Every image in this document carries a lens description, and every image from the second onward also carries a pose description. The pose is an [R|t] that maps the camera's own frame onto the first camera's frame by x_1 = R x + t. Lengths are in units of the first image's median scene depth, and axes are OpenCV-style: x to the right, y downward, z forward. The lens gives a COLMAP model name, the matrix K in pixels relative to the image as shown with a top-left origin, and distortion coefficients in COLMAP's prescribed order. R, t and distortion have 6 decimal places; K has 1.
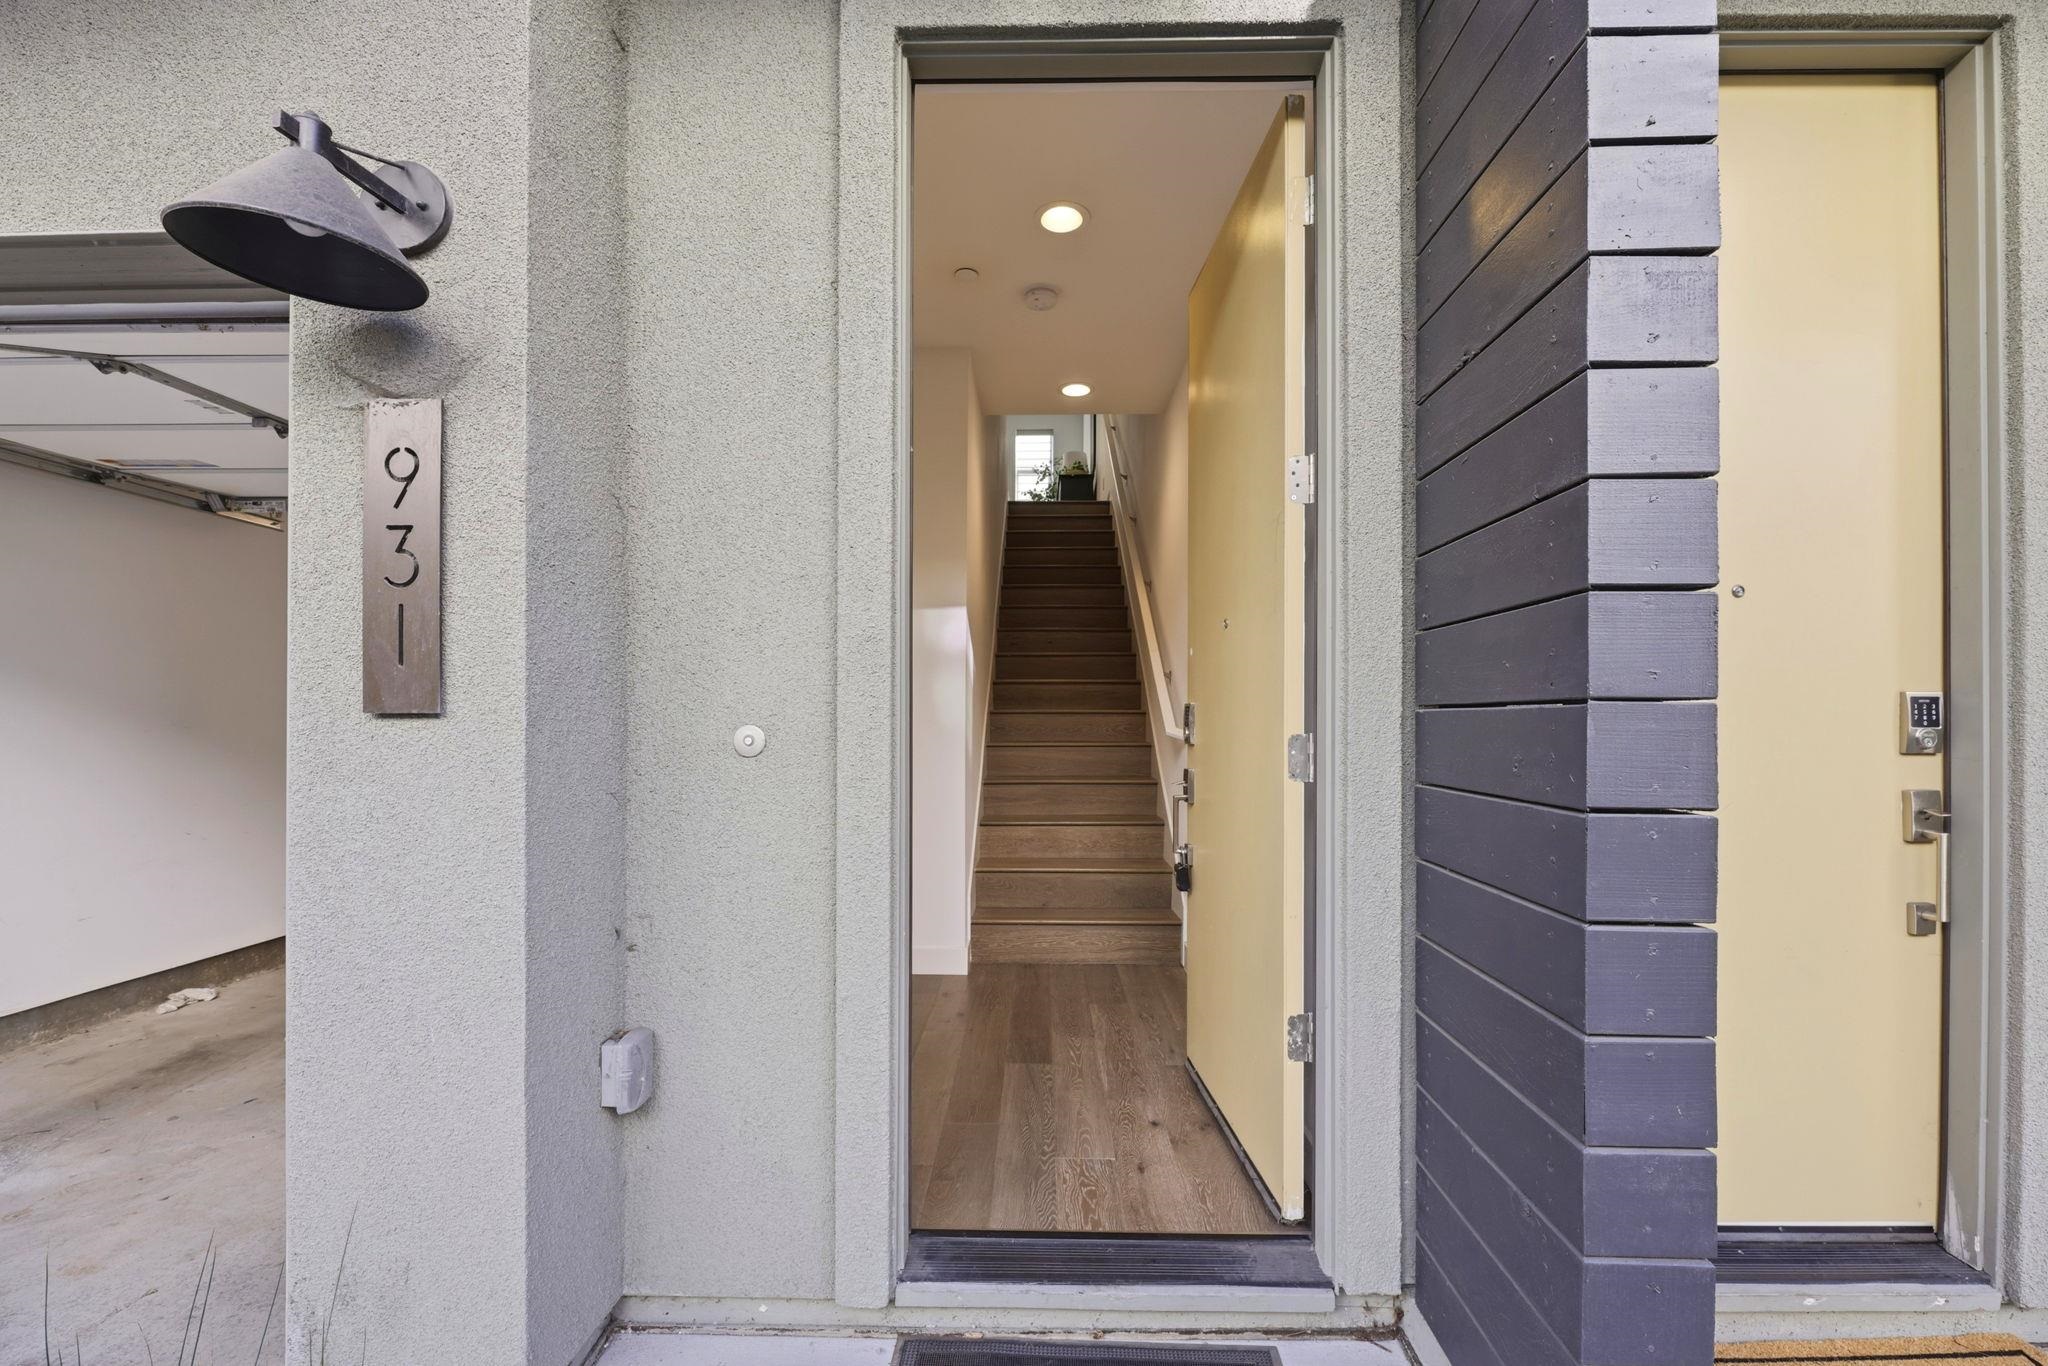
lens RADIAL K [[855.0, 0, 1036.4], [0, 855.0, 712.2], [0, 0, 1]] dist [-0.005082, -0.000138]
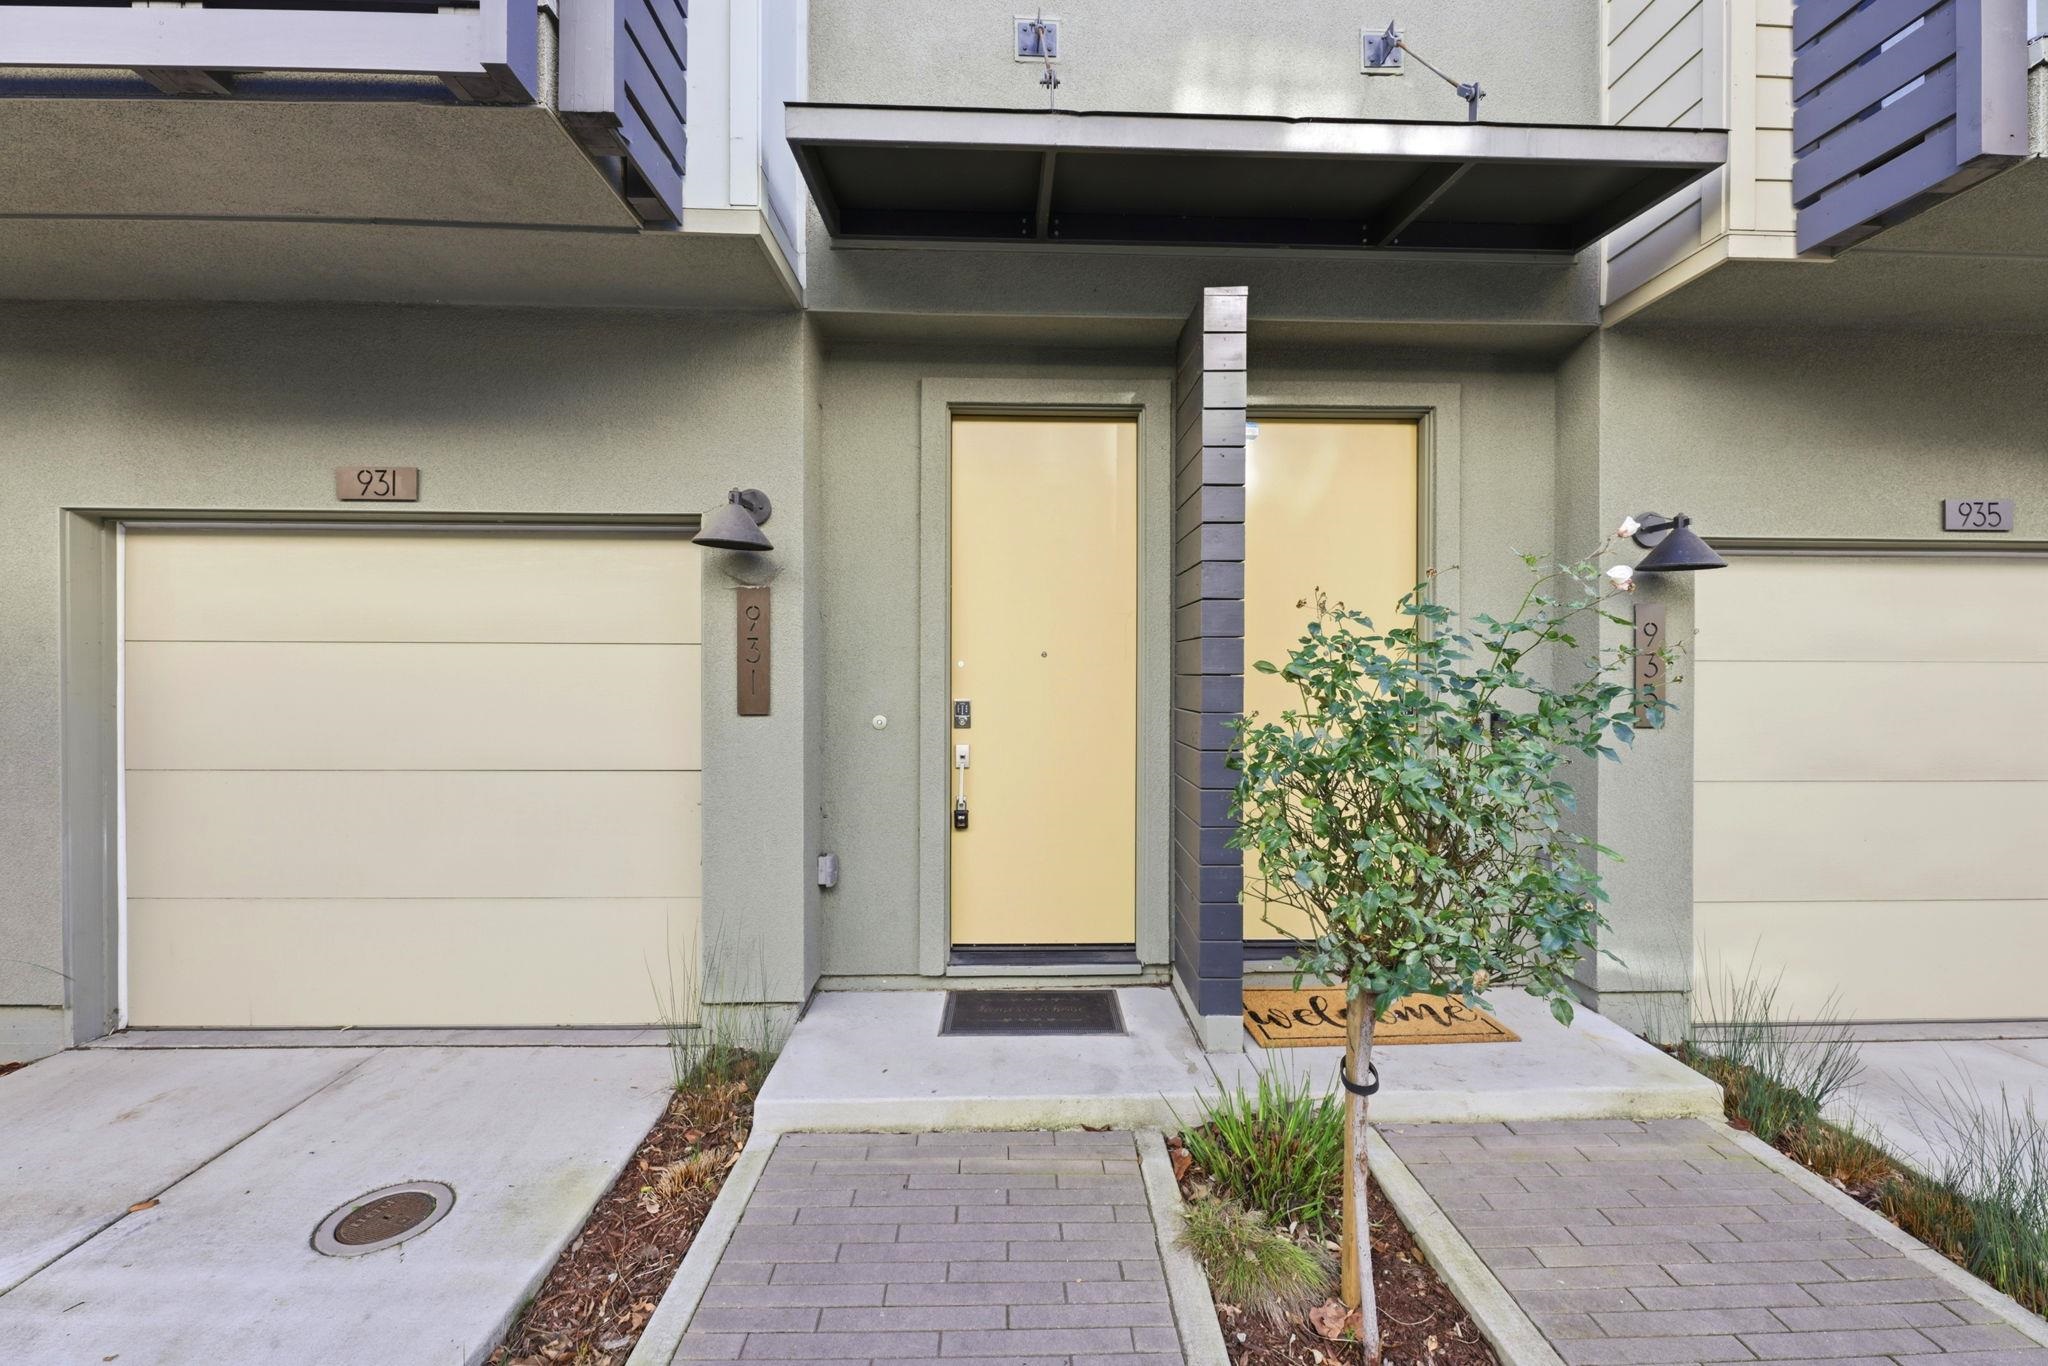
lens RADIAL K [[855.0, 0, 1033.7], [0, 855.0, 669.9], [0, 0, 1]] dist [-0.005082, -0.000138]
pose [[0.999046, 0.000310, 0.043670, -0.035837], [-0.000518, 0.999989, 0.004744, -0.116938], [-0.043668, -0.004762, 0.999035, -1.266040]]
